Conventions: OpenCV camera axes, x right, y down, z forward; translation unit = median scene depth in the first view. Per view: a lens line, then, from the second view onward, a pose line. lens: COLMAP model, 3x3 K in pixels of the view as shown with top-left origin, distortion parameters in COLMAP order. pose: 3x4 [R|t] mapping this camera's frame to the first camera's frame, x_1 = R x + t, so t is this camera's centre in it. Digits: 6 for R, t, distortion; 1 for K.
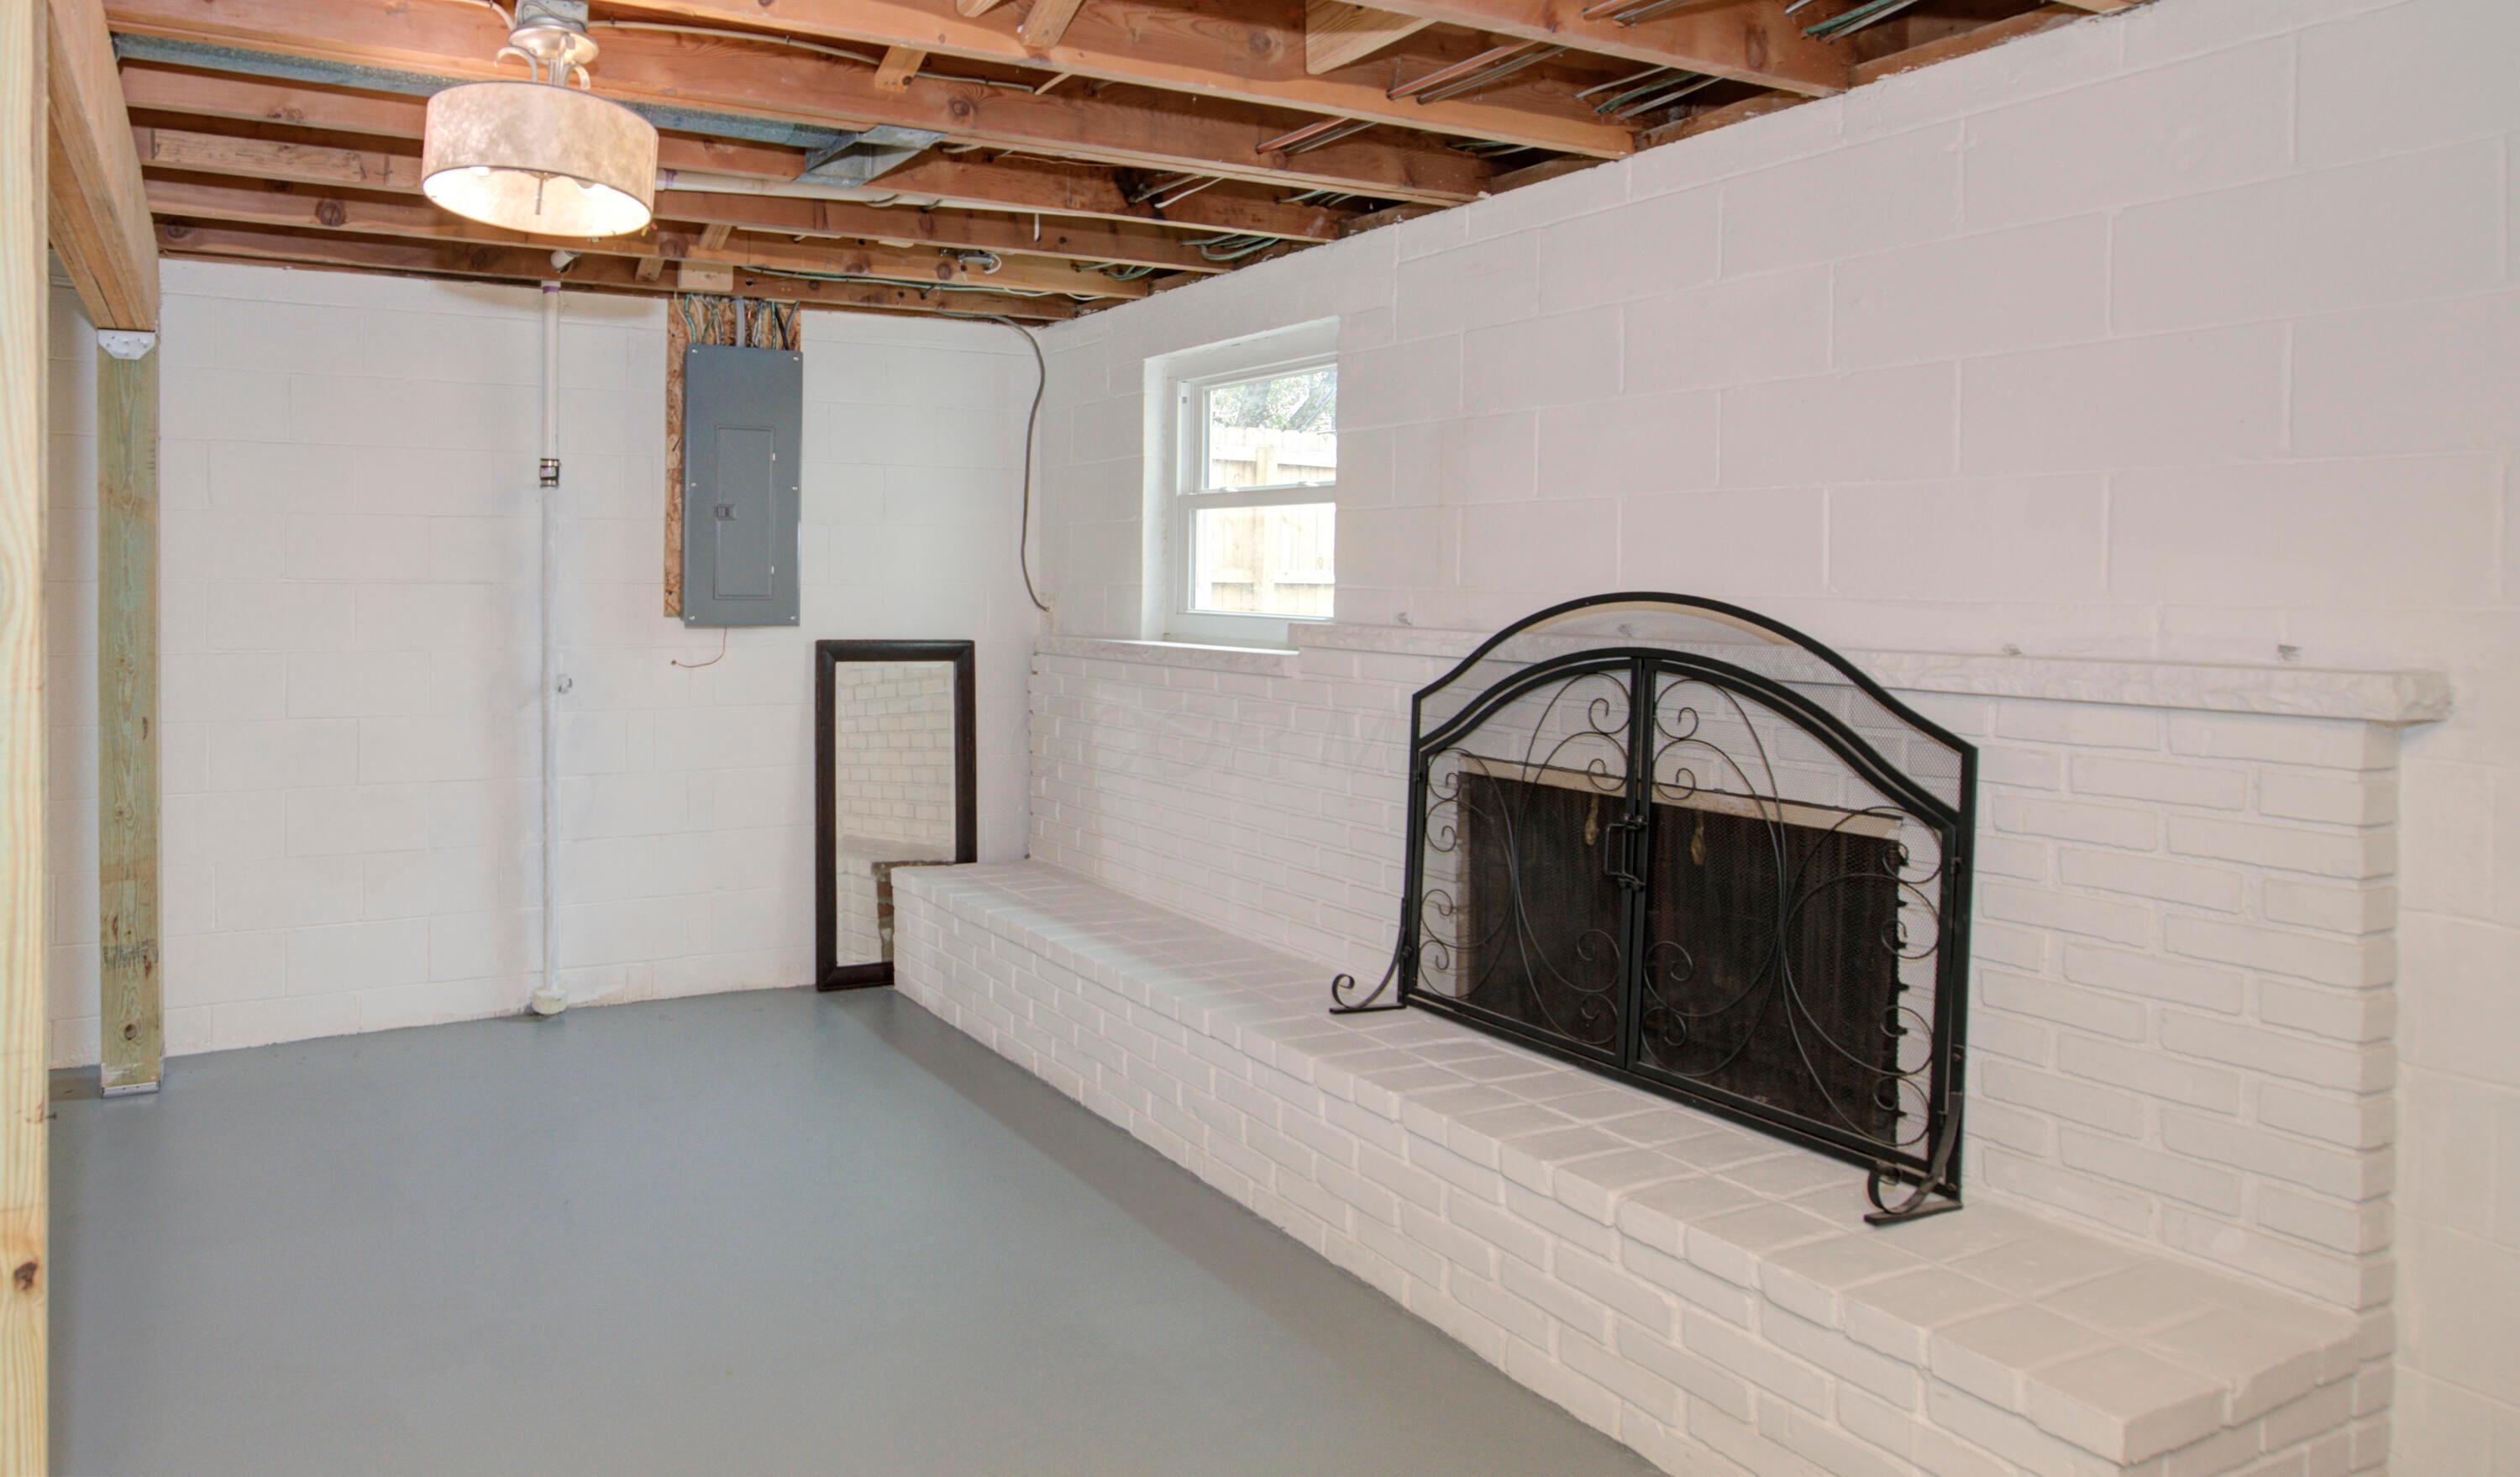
lens RADIAL K [[1410.4, 0, 801.2], [0, 1410.4, 605.7], [0, 0, 1]] dist [0.003289, 0.001139]
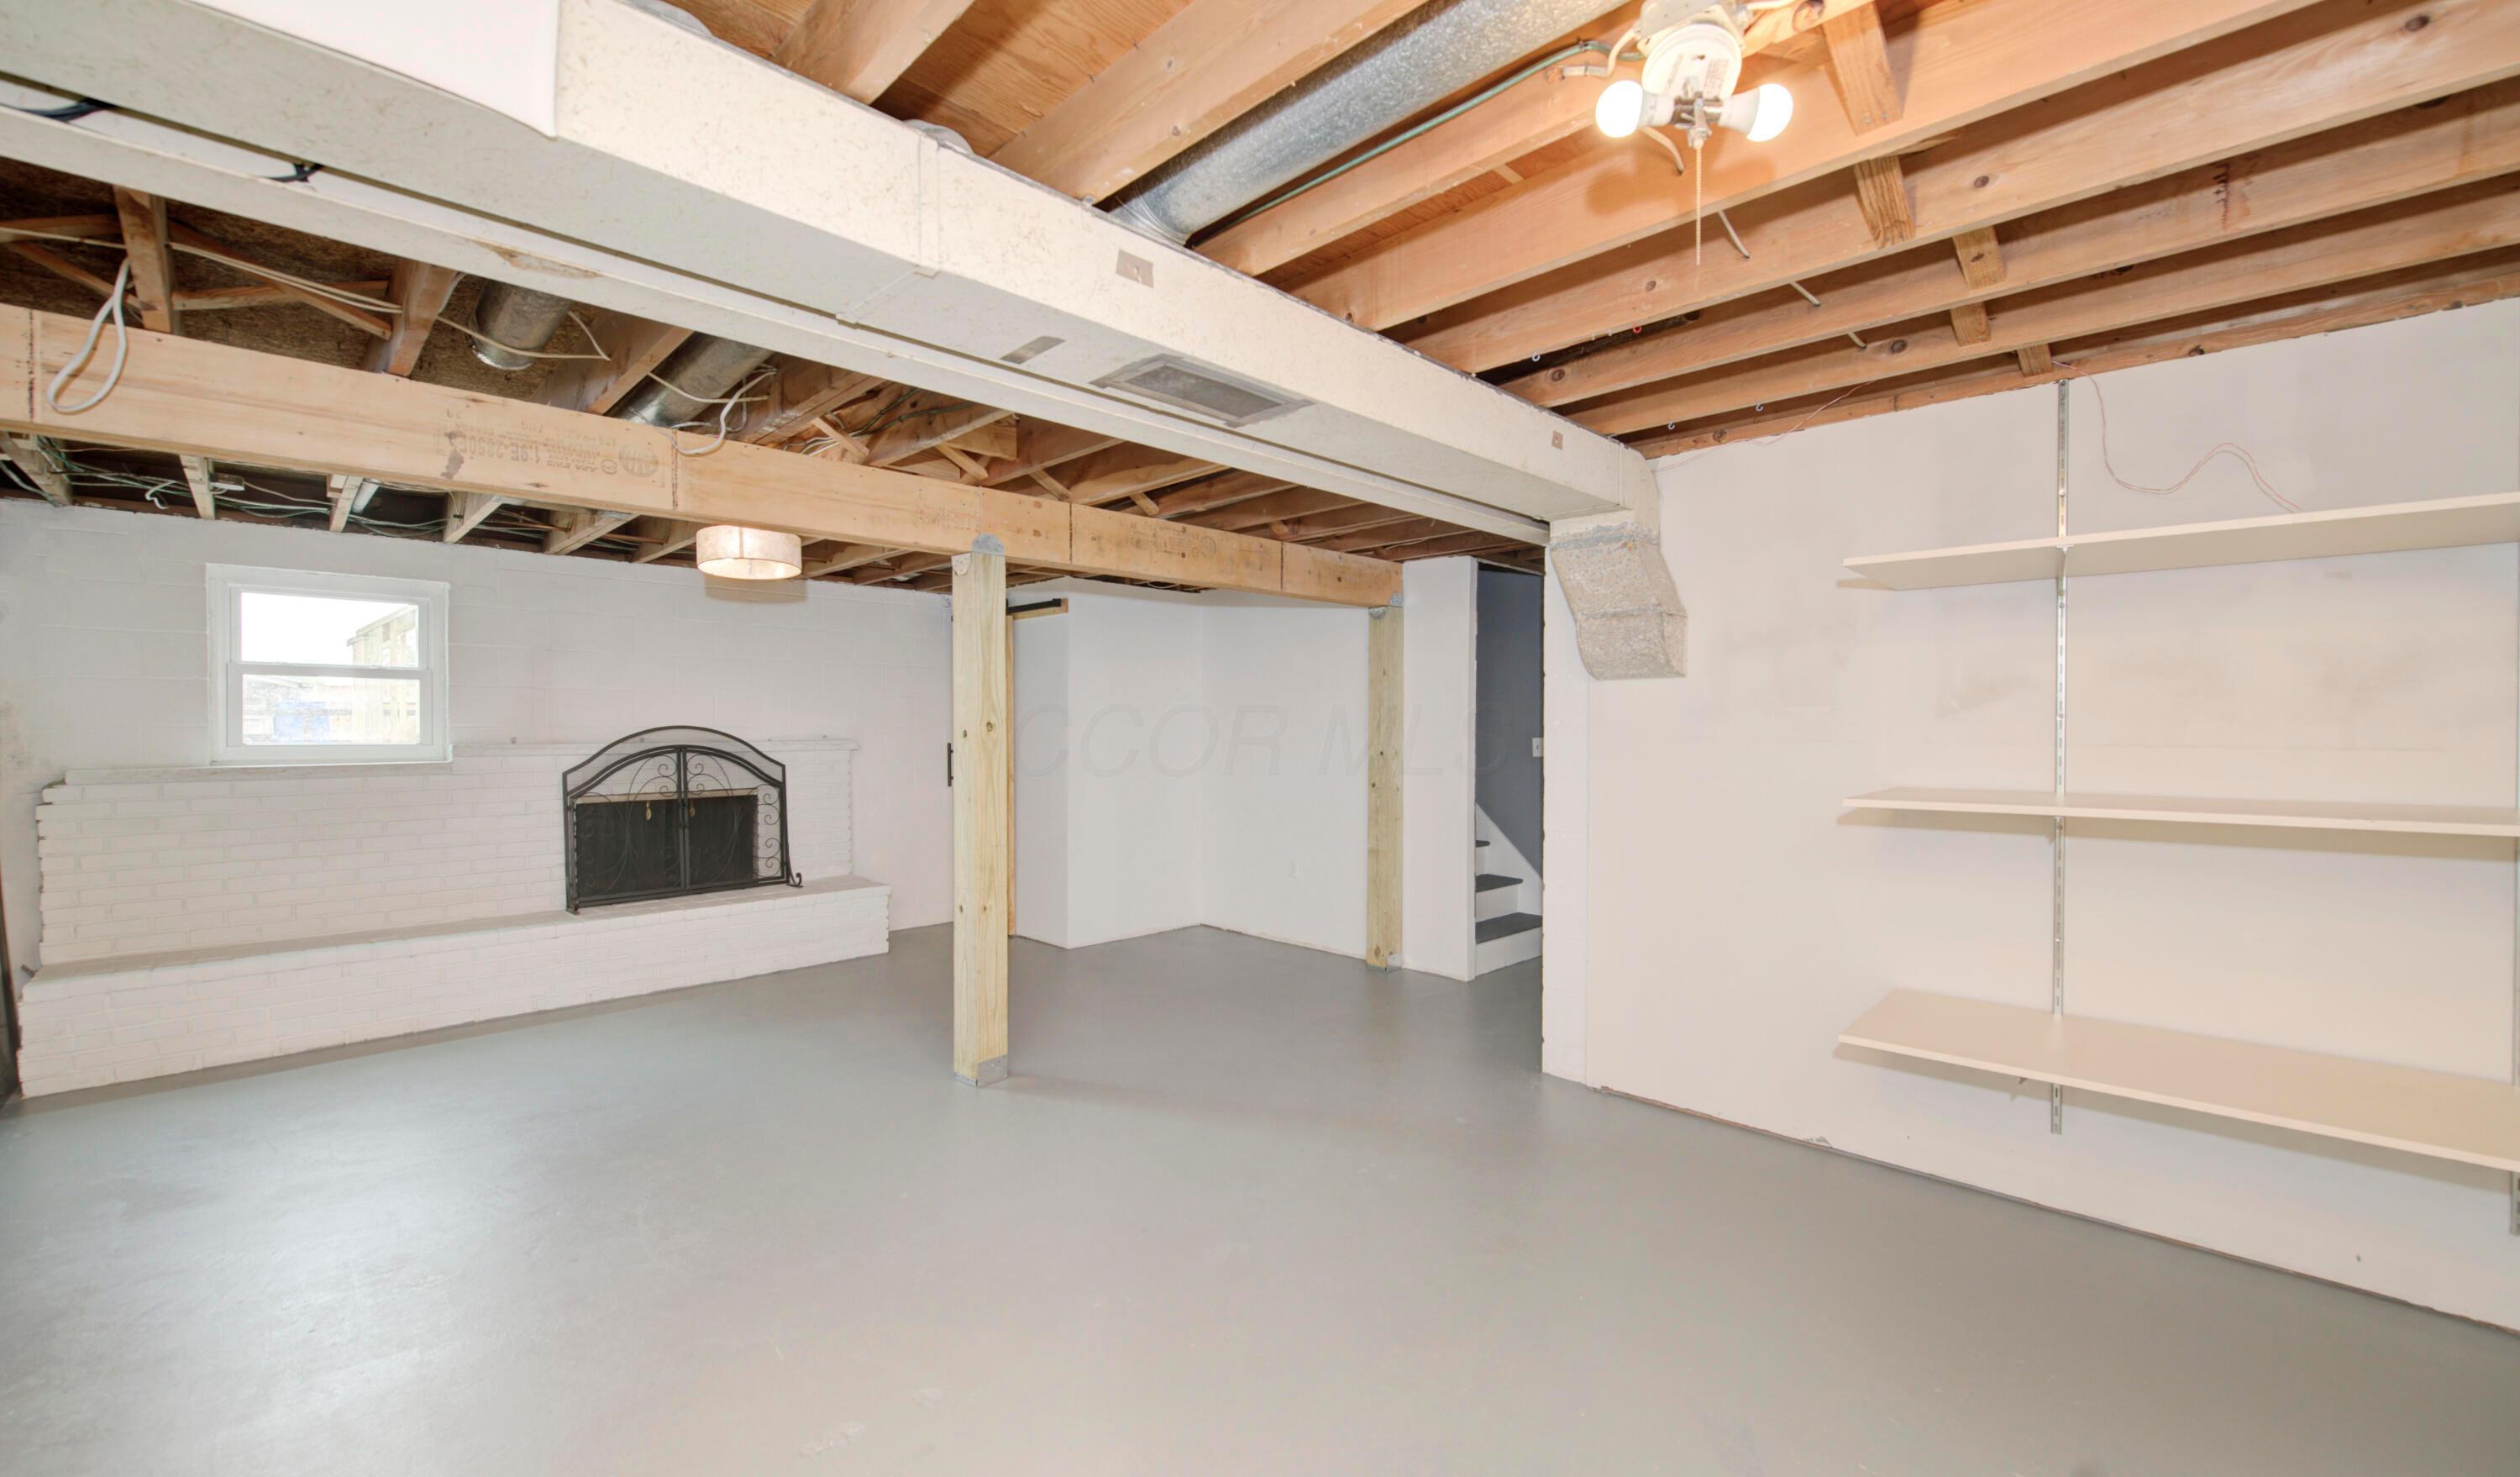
lens RADIAL K [[1001.0, 0, 1274.8], [0, 1001.0, 733.9], [0, 0, 1]] dist [-0.000954, -0.000109]
pose [[-0.405797, -0.015873, 0.913826, -1.645560], [0.018473, 0.999502, 0.025564, -0.020968], [-0.913777, 0.027255, -0.405302, 0.672020]]
